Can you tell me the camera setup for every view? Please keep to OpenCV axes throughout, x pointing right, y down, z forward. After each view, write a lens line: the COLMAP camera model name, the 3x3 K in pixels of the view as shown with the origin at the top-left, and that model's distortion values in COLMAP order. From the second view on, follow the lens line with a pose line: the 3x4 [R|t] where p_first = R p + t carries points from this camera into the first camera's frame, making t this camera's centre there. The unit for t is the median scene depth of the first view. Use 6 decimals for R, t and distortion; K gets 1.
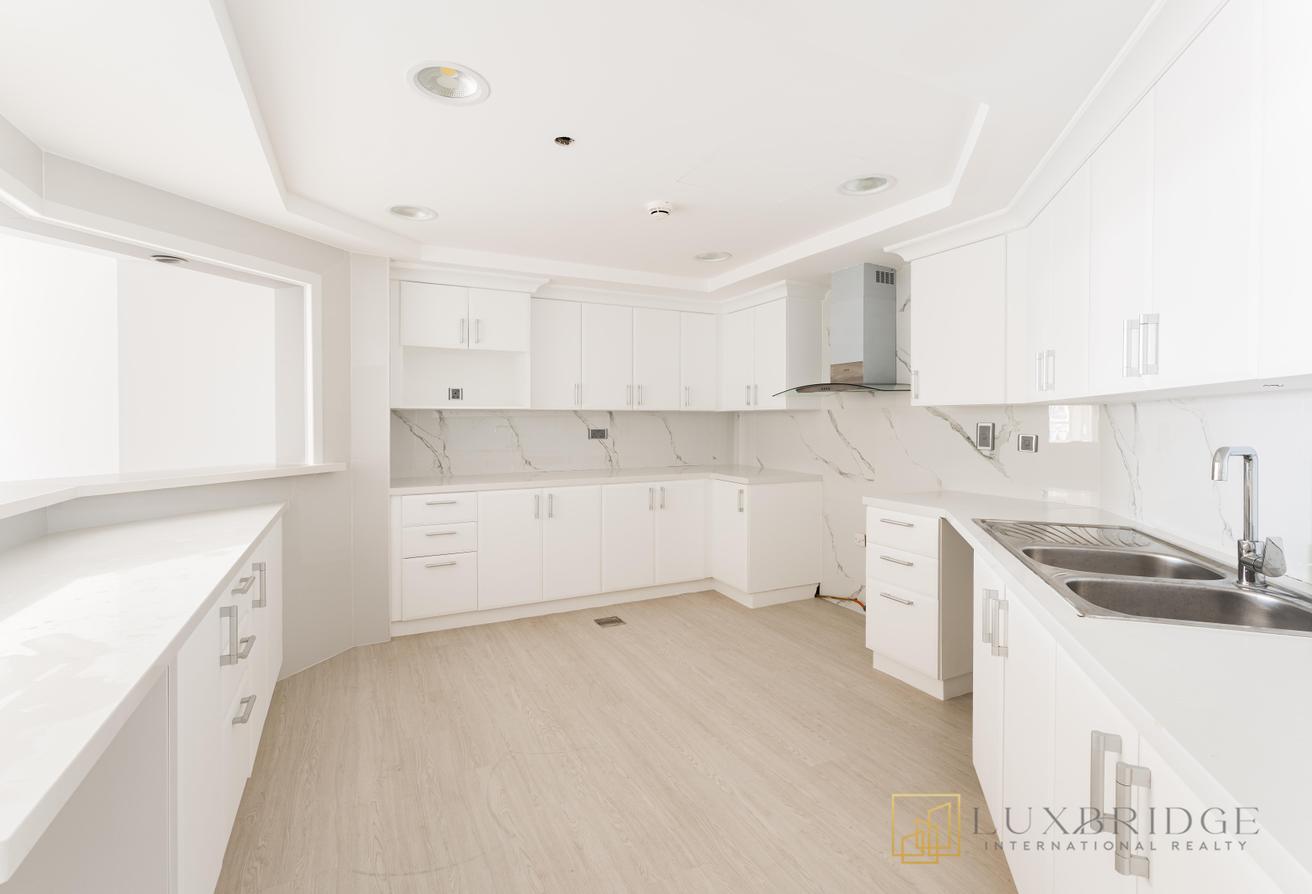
lens RADIAL K [[610.6, 0, 658.8], [0, 610.6, 422.3], [0, 0, 1]] dist [0.002611, 0.000112]
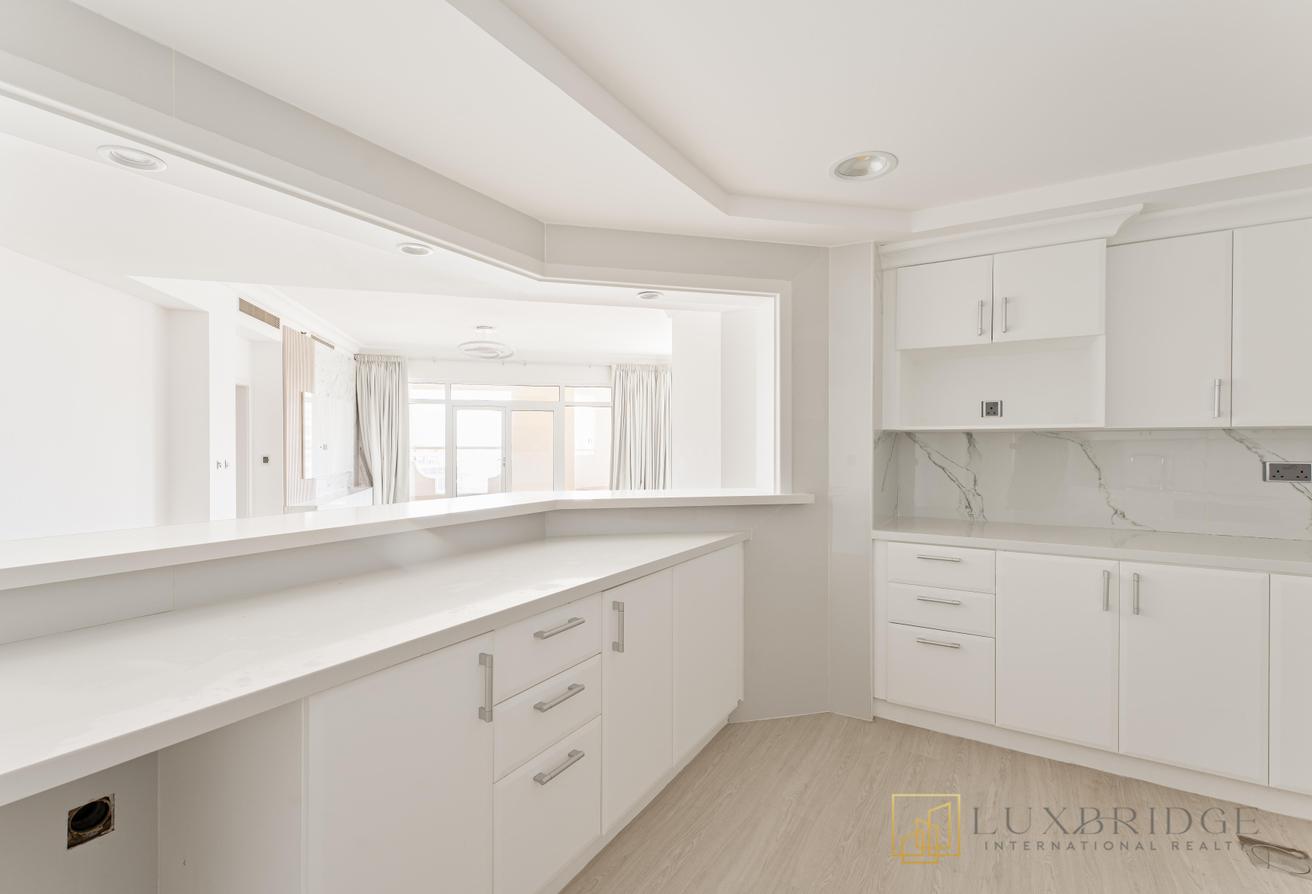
lens RADIAL K [[585.0, 0, 655.7], [0, 585.0, 443.3], [0, 0, 1]] dist [-0.002028, 0.000343]
pose [[0.514835, 0.002793, -0.857285, 0.065877], [-0.007133, 0.999974, -0.001026, -0.002312], [0.857259, 0.006643, 0.514842, 0.344667]]
